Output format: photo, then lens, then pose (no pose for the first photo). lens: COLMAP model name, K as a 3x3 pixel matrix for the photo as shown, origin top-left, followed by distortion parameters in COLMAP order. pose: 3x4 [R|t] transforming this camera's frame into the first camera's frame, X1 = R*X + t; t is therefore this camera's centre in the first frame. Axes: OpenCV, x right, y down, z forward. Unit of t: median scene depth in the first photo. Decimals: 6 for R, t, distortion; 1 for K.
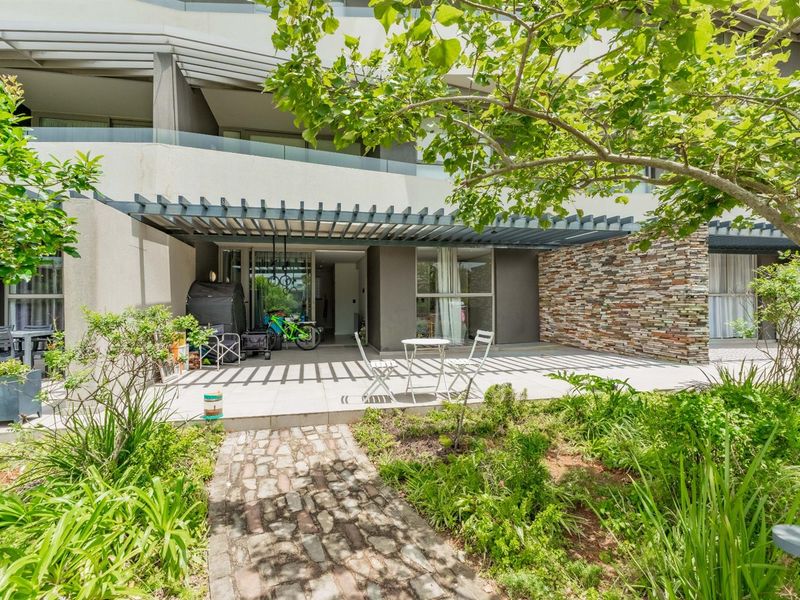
lens RADIAL K [[418.5, 0, 400.0], [0, 418.5, 300.0], [0, 0, 1]] dist [-0.000460, 0.000184]
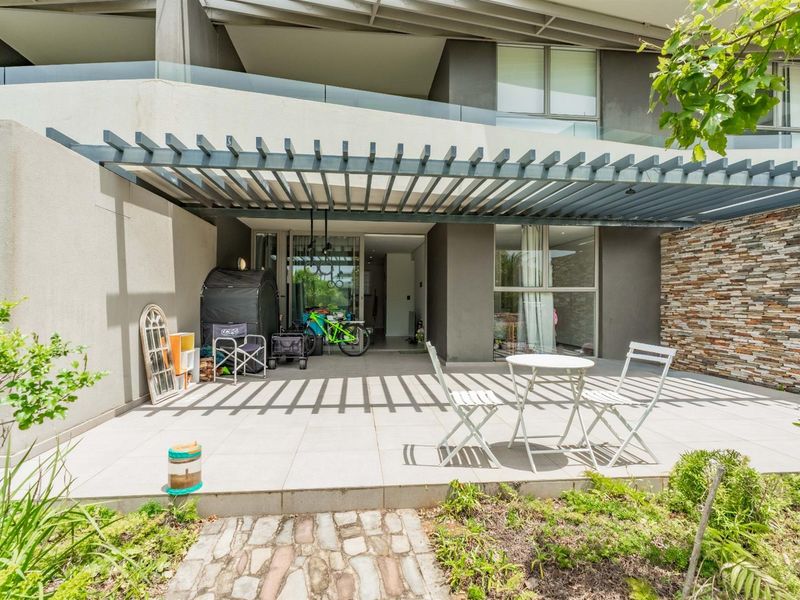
lens RADIAL K [[418.5, 0, 400.0], [0, 418.5, 300.0], [0, 0, 1]] dist [-0.000460, 0.000184]
pose [[0.993388, 0.011875, -0.114187, -0.050162], [-0.011648, 0.999929, 0.002655, 0.009868], [0.114210, -0.001308, 0.993456, 0.253767]]
